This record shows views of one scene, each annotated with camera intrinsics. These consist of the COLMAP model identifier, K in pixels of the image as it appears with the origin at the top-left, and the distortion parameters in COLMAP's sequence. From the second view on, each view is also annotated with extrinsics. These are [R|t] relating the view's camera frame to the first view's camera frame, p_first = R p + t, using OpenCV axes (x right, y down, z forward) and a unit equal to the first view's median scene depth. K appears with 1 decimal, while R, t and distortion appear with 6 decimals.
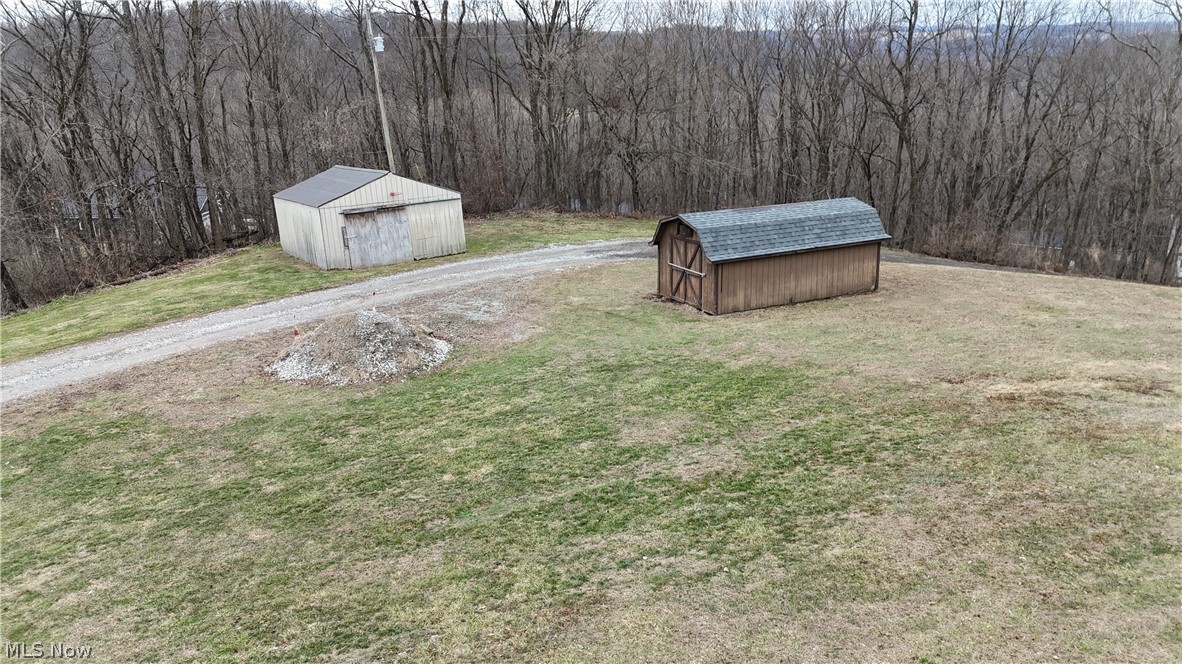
lens RADIAL K [[862.6, 0, 591.0], [0, 862.6, 332.0], [0, 0, 1]] dist [0.042854, -0.006640]
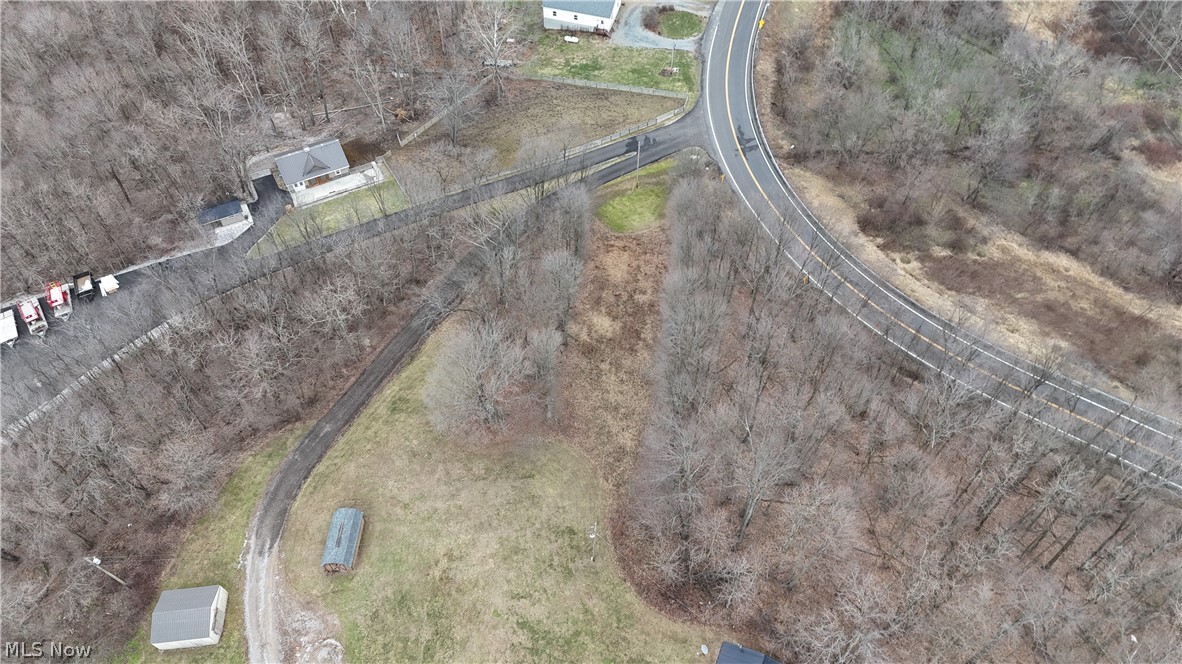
lens RADIAL K [[862.6, 0, 591.0], [0, 862.6, 332.0], [0, 0, 1]] dist [0.042854, -0.006640]
pose [[0.492901, -0.671273, 0.553572, -0.860215], [0.250941, 0.718866, 0.648274, -3.401823], [-0.833113, -0.180621, 0.522780, -1.950757]]
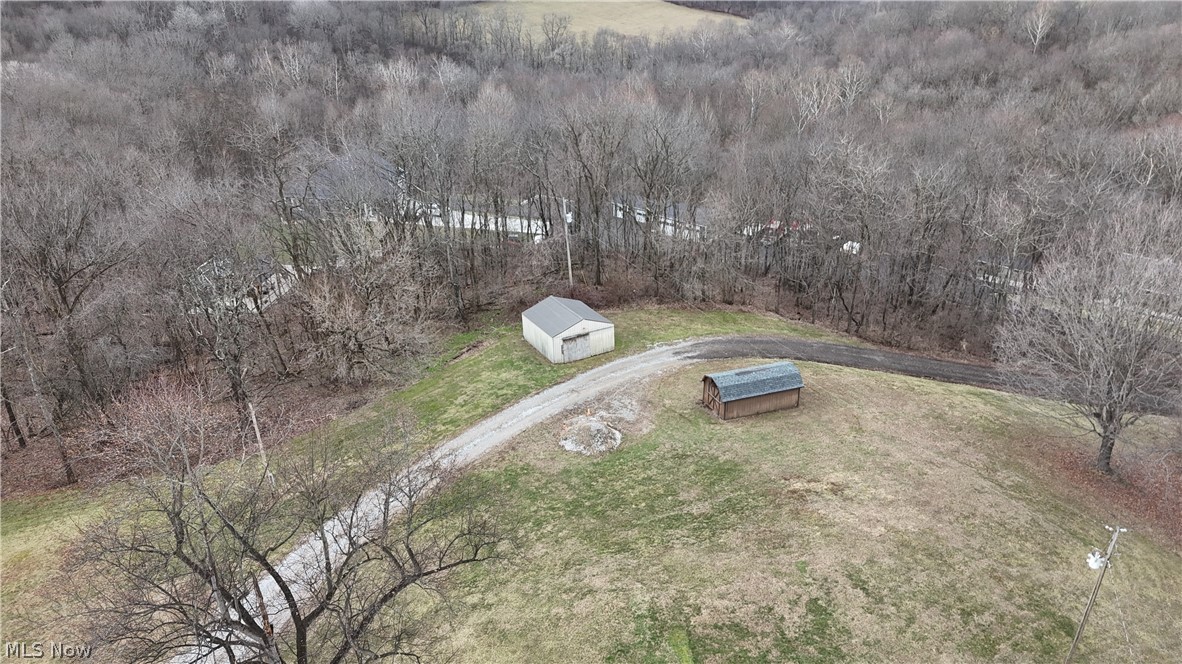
lens RADIAL K [[862.6, 0, 591.0], [0, 862.6, 332.0], [0, 0, 1]] dist [0.042854, -0.006640]
pose [[0.994316, 0.069375, -0.080769, -0.057571], [-0.056354, 0.986523, 0.153610, -0.691751], [0.090337, -0.148185, 0.984825, -1.582285]]
